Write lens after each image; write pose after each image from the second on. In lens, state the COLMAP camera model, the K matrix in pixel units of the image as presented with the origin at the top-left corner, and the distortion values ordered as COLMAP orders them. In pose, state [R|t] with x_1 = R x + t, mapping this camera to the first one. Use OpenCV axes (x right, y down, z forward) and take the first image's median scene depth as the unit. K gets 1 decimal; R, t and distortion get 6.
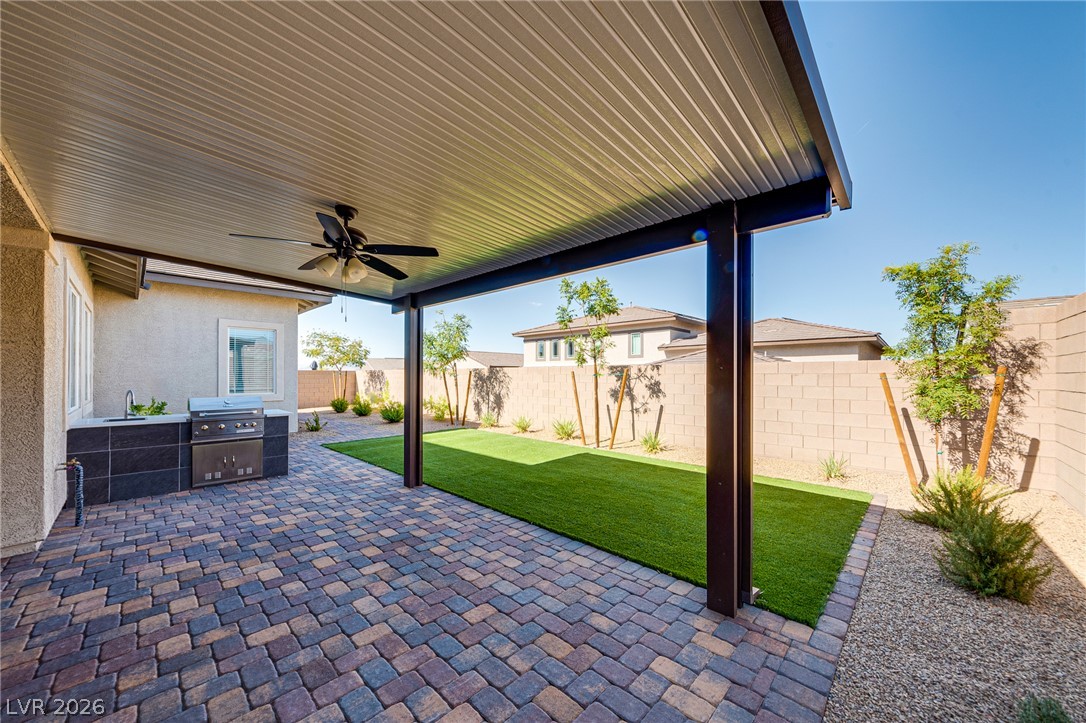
lens RADIAL K [[396.0, 0, 537.8], [0, 396.0, 369.4], [0, 0, 1]] dist [-0.010079, -0.000208]
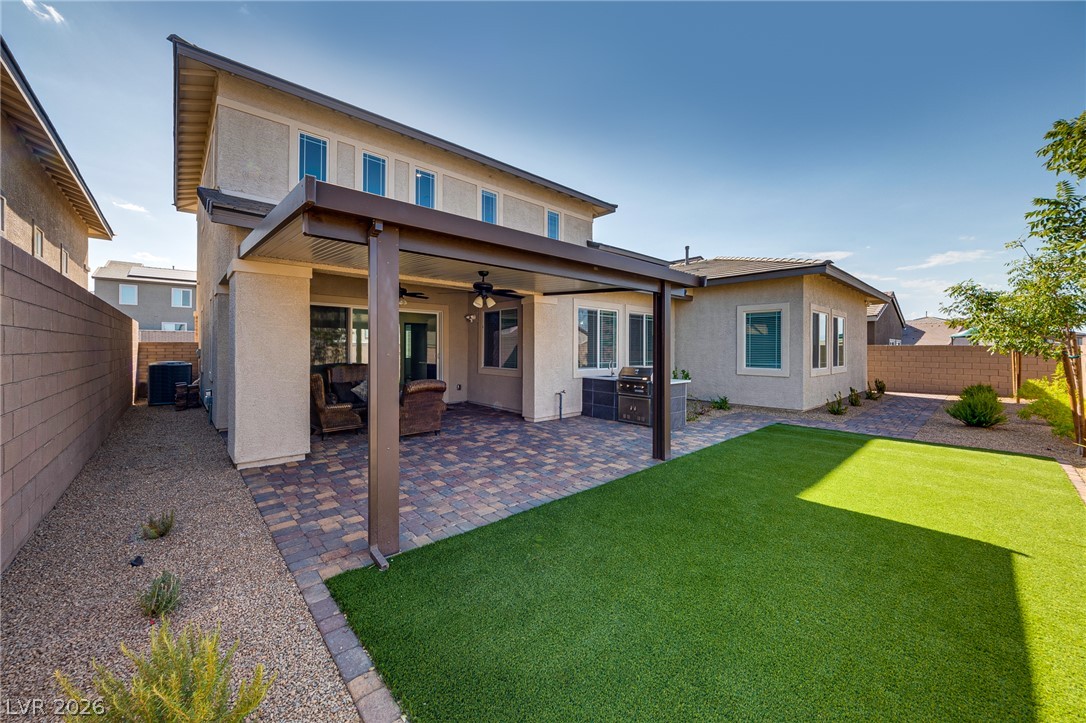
lens RADIAL K [[396.0, 0, 535.5], [0, 396.0, 351.3], [0, 0, 1]] dist [-0.010079, -0.000208]
pose [[-0.063272, 0.010708, -0.997939, 1.266128], [0.008854, 0.999909, 0.010168, -0.019257], [0.997957, -0.008192, -0.063362, 1.185835]]
